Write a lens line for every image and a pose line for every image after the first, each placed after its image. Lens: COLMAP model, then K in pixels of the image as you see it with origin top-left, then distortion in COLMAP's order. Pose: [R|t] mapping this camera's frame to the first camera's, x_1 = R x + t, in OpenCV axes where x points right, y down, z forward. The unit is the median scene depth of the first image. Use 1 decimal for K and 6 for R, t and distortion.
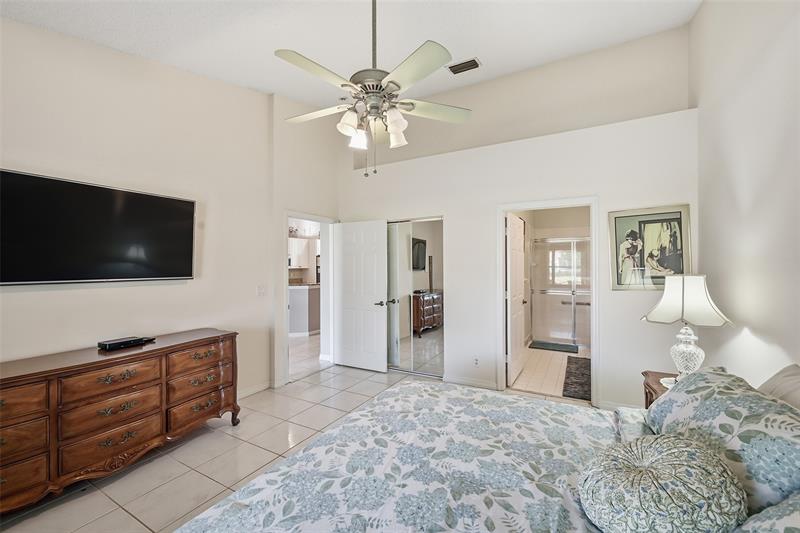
lens RADIAL K [[322.6, 0, 399.7], [0, 322.6, 268.4], [0, 0, 1]] dist [-0.002856, -0.000087]
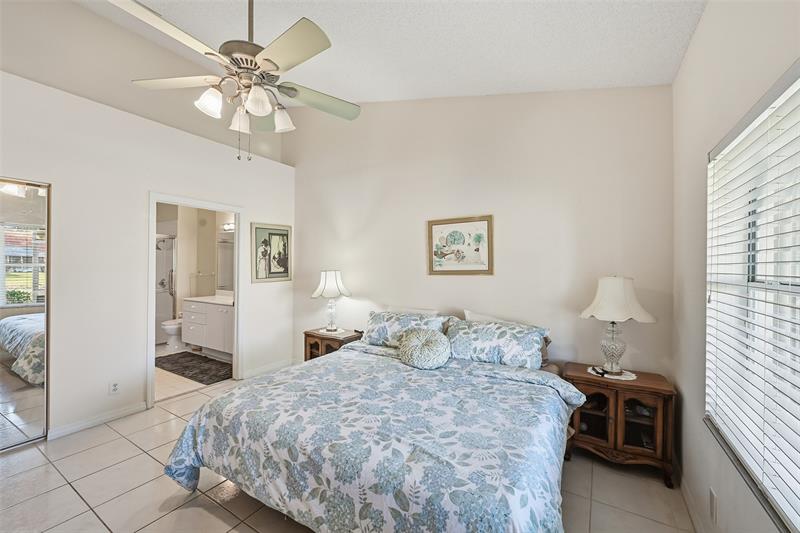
lens RADIAL K [[322.6, 0, 404.4], [0, 322.6, 265.9], [0, 0, 1]] dist [-0.002856, -0.000087]
pose [[0.040066, 0.002675, 0.999193, -0.660211], [-0.004981, 0.999985, -0.002478, -0.002204], [-0.999185, -0.004878, 0.040079, 0.368551]]
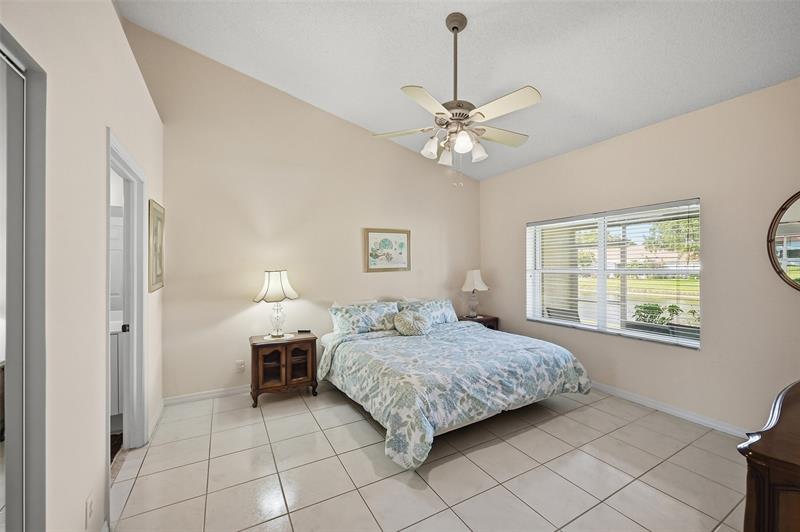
lens RADIAL K [[319.4, 0, 400.0], [0, 319.4, 268.0], [0, 0, 1]] dist [-0.004108, -0.000424]
pose [[-0.848981, -0.000478, 0.528423, -0.370944], [0.004203, 0.999962, 0.007658, -0.001970], [-0.528407, 0.008722, -0.848947, 1.473955]]
